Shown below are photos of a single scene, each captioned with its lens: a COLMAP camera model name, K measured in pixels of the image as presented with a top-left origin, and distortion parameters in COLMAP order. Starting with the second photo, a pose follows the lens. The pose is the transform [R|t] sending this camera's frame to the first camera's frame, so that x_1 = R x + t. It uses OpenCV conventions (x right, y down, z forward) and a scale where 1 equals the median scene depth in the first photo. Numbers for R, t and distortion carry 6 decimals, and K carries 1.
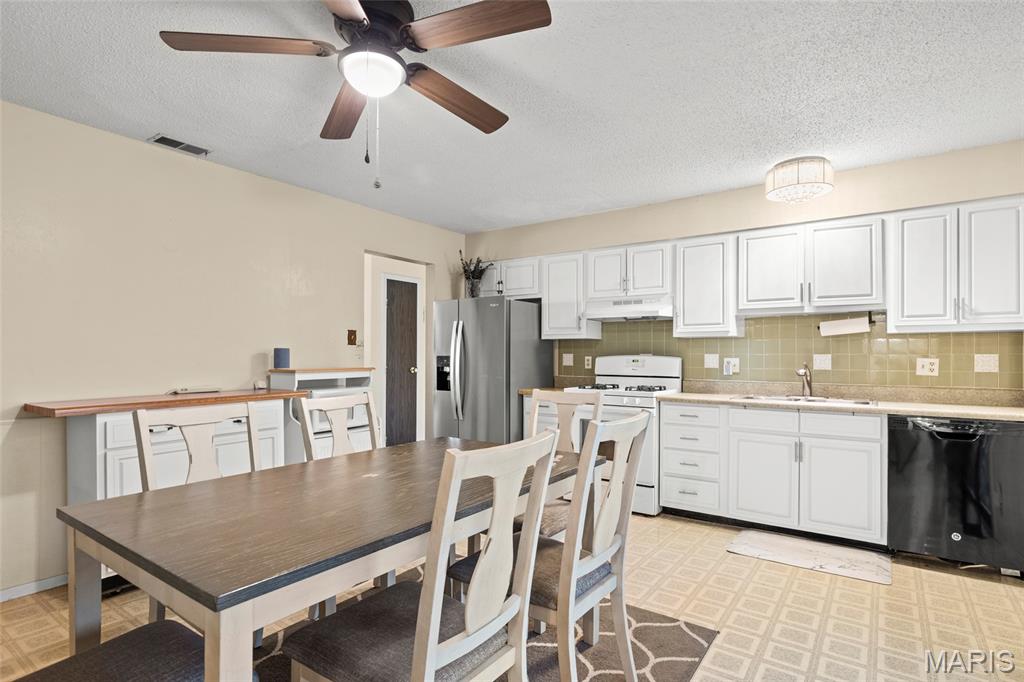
lens RADIAL K [[520.8, 0, 516.9], [0, 520.8, 350.1], [0, 0, 1]] dist [-0.008798, 0.005527]
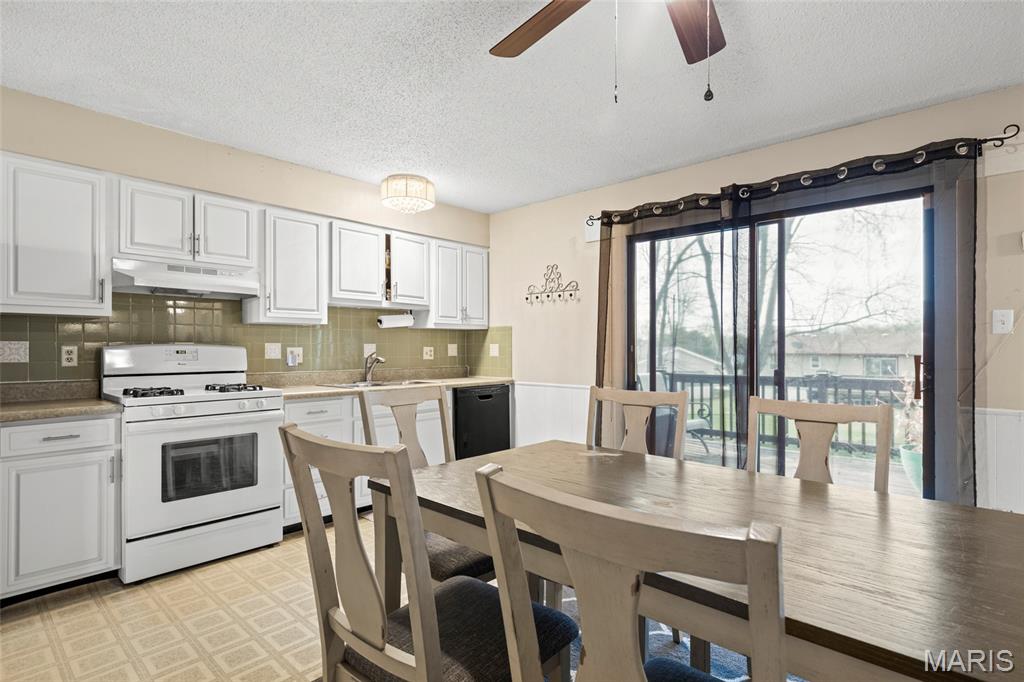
lens RADIAL K [[514.2, 0, 512.0], [0, 514.2, 341.0], [0, 0, 1]] dist [-0.001045, 0.000678]
pose [[0.125357, 0.007653, 0.992082, -0.468569], [-0.011741, 0.999912, -0.006230, 0.005189], [-0.992042, -0.010867, 0.125435, 0.522051]]
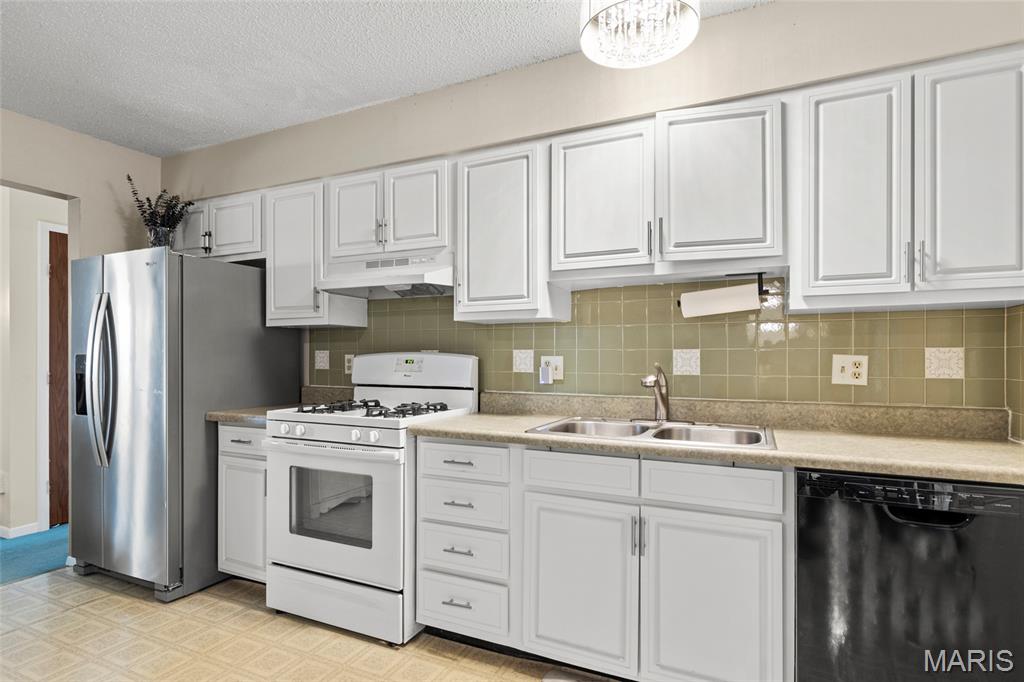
lens RADIAL K [[521.1, 0, 519.0], [0, 521.1, 353.2], [0, 0, 1]] dist [0.000420, 0.001797]
pose [[0.983395, -0.004859, 0.181411, 0.275147], [0.003031, 0.999942, 0.010355, 0.005710], [-0.181451, -0.009633, 0.983353, 0.423470]]
